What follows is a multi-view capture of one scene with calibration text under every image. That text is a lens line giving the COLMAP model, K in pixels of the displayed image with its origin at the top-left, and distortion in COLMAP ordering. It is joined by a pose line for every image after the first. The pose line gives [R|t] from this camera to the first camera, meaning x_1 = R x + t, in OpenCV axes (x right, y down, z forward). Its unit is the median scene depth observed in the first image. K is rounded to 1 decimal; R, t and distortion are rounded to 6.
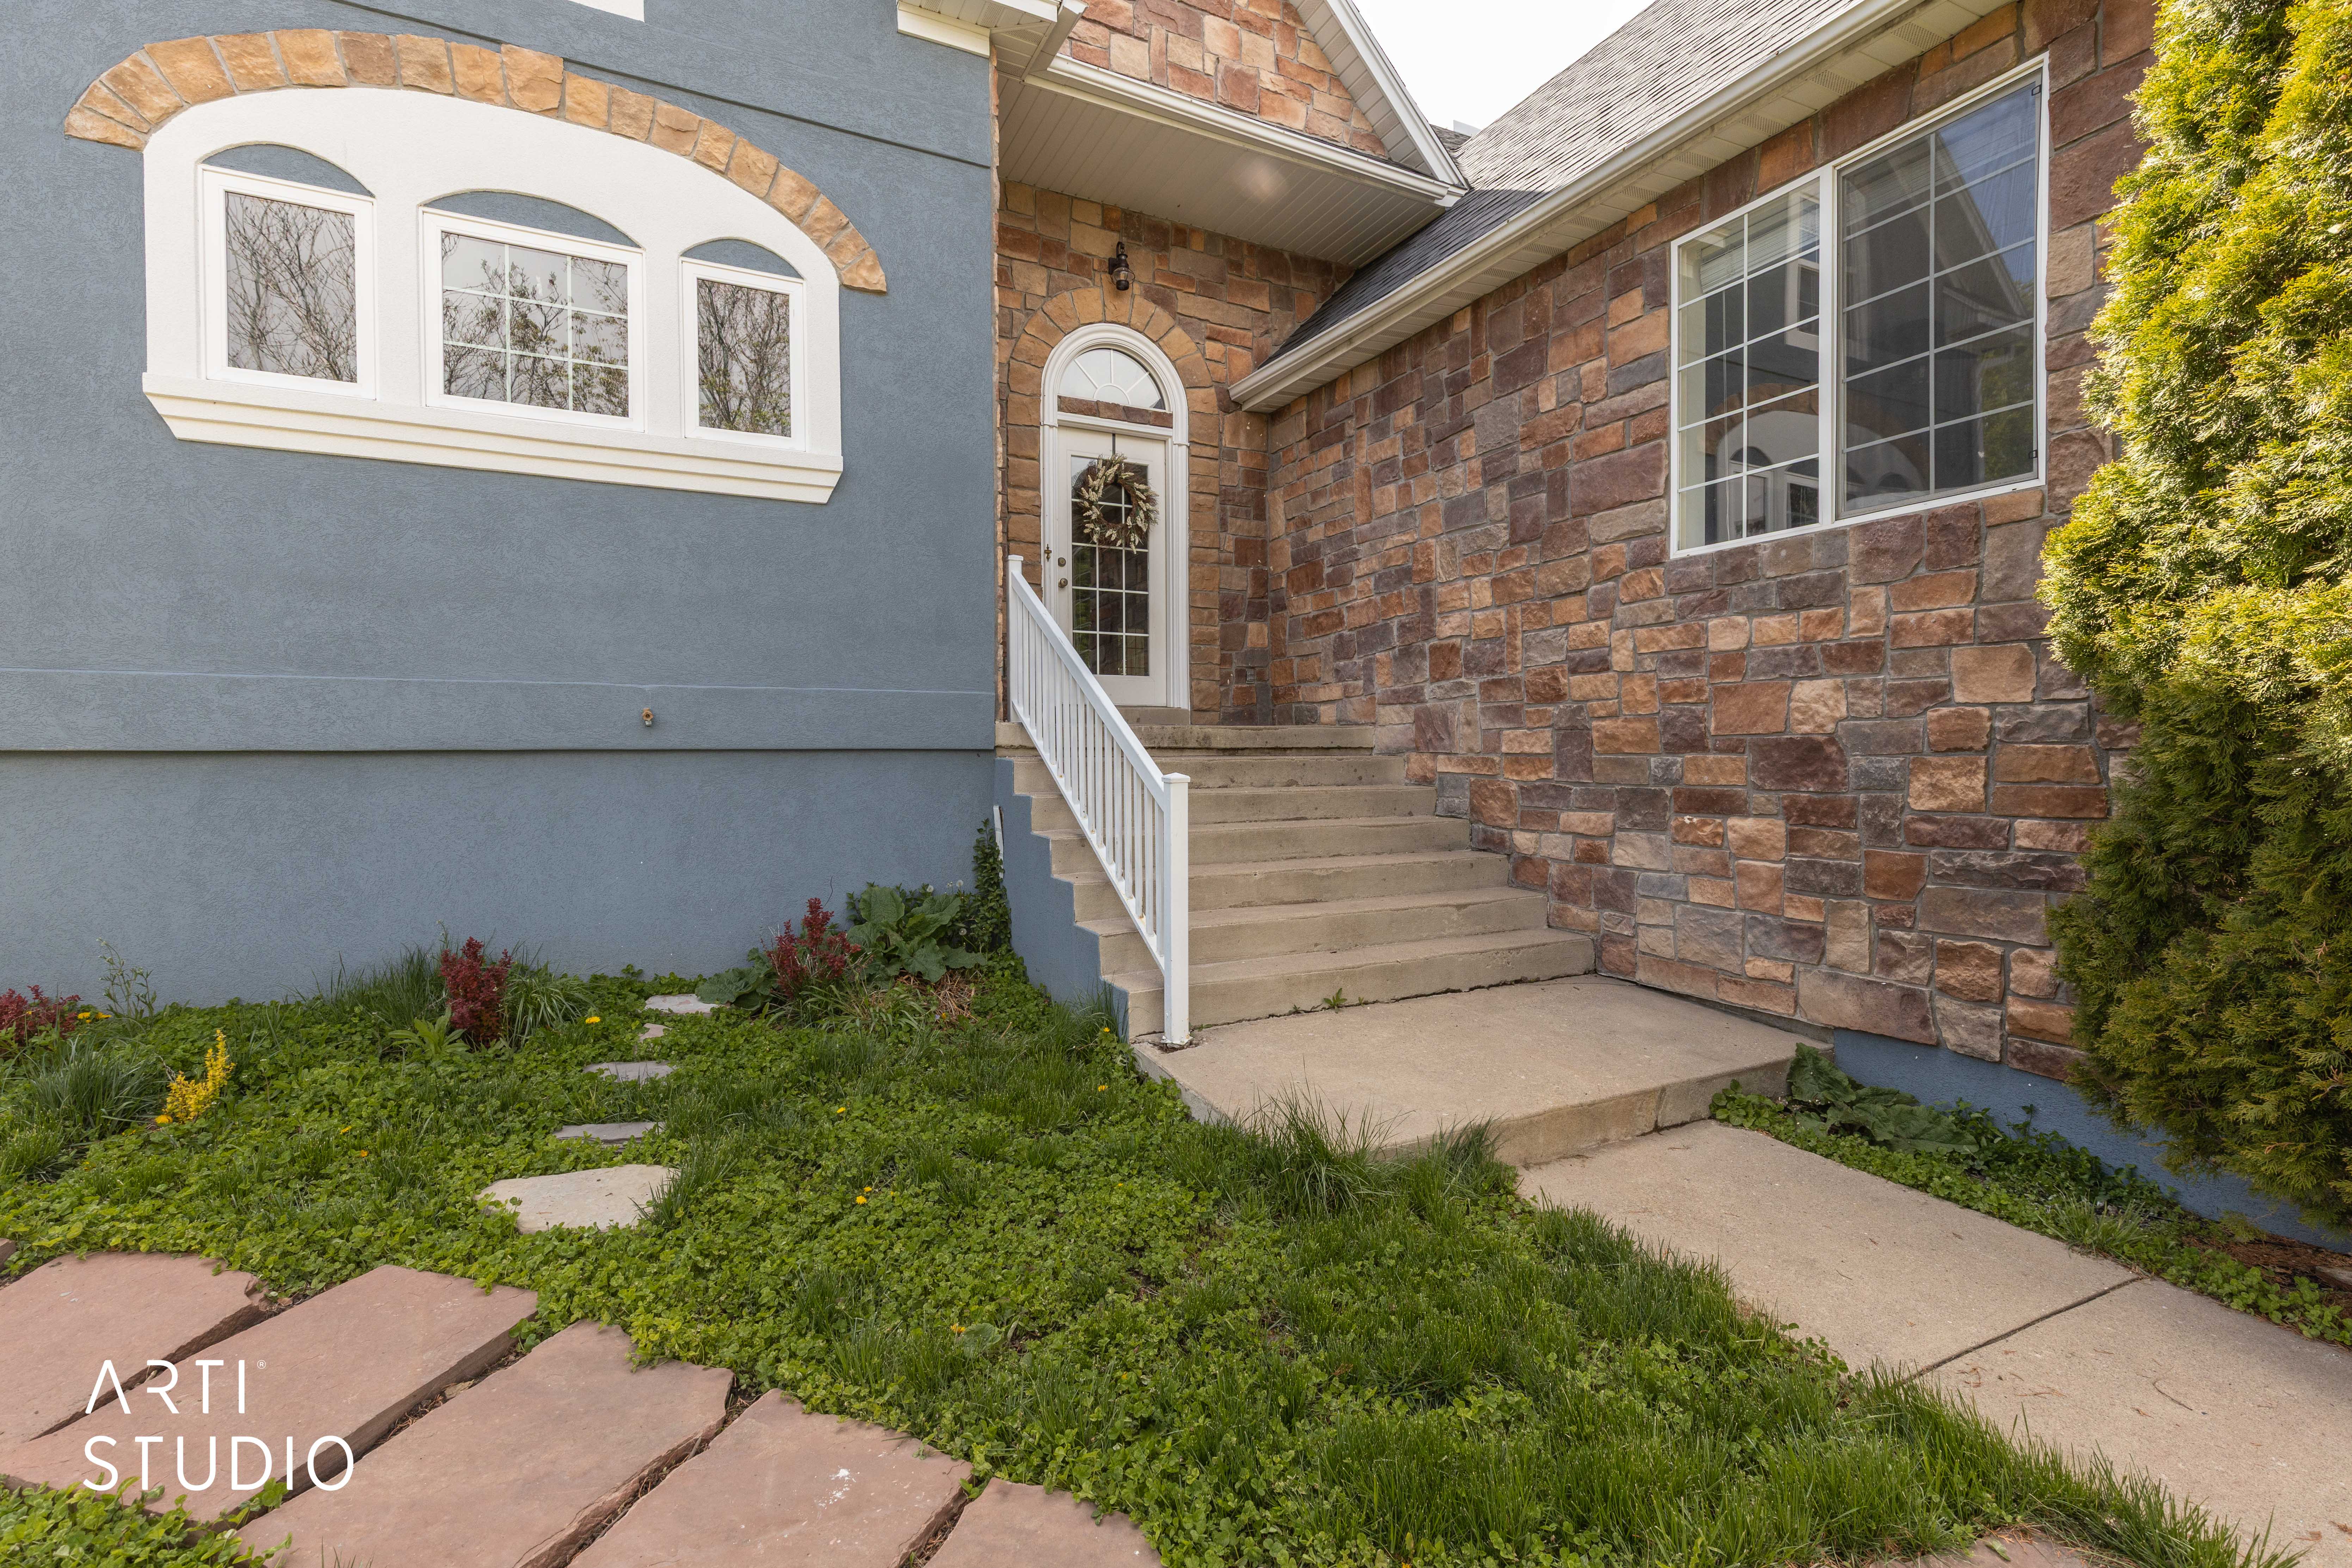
lens RADIAL K [[1087.7, 0, 1178.9], [0, 1087.7, 779.0], [0, 0, 1]] dist [0.003059, 0.000189]
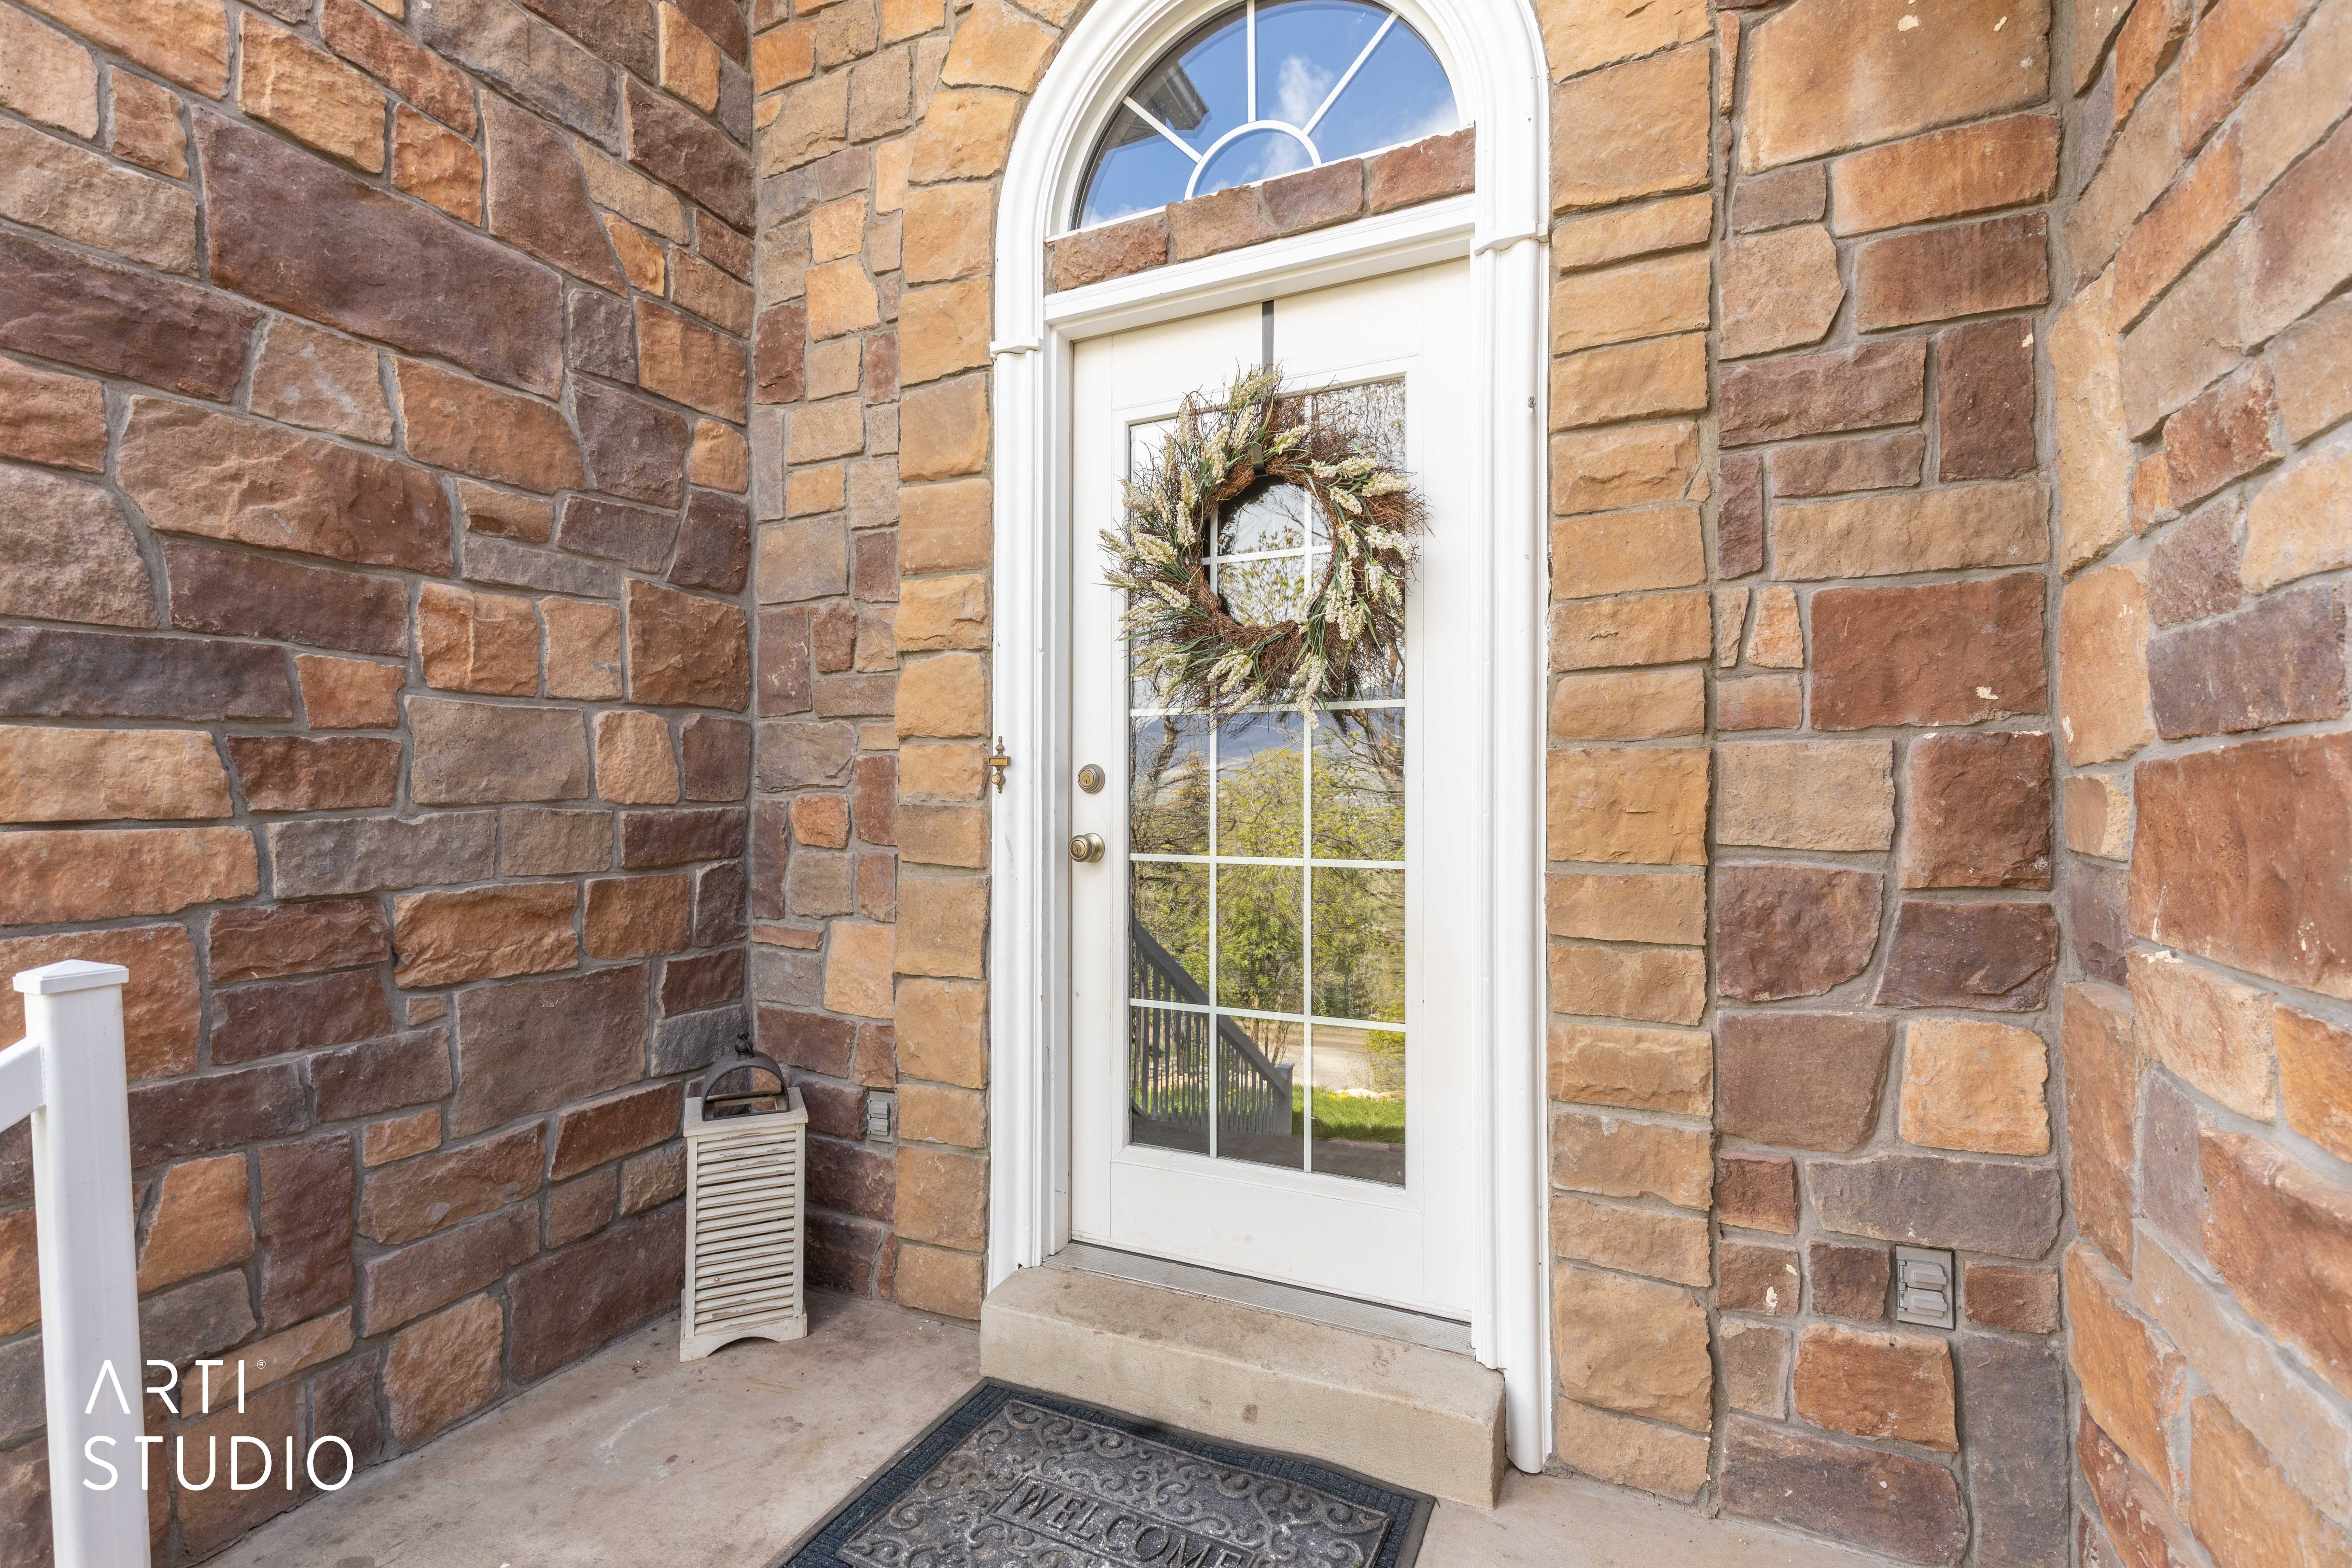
lens RADIAL K [[1087.7, 0, 1175.6], [0, 1087.7, 778.9], [0, 0, 1]] dist [0.003059, 0.000189]
pose [[0.595932, 0.000062, -0.803035, 0.145299], [-0.006217, 0.999970, -0.004537, -0.187961], [0.803011, 0.007697, 0.595915, 0.792637]]
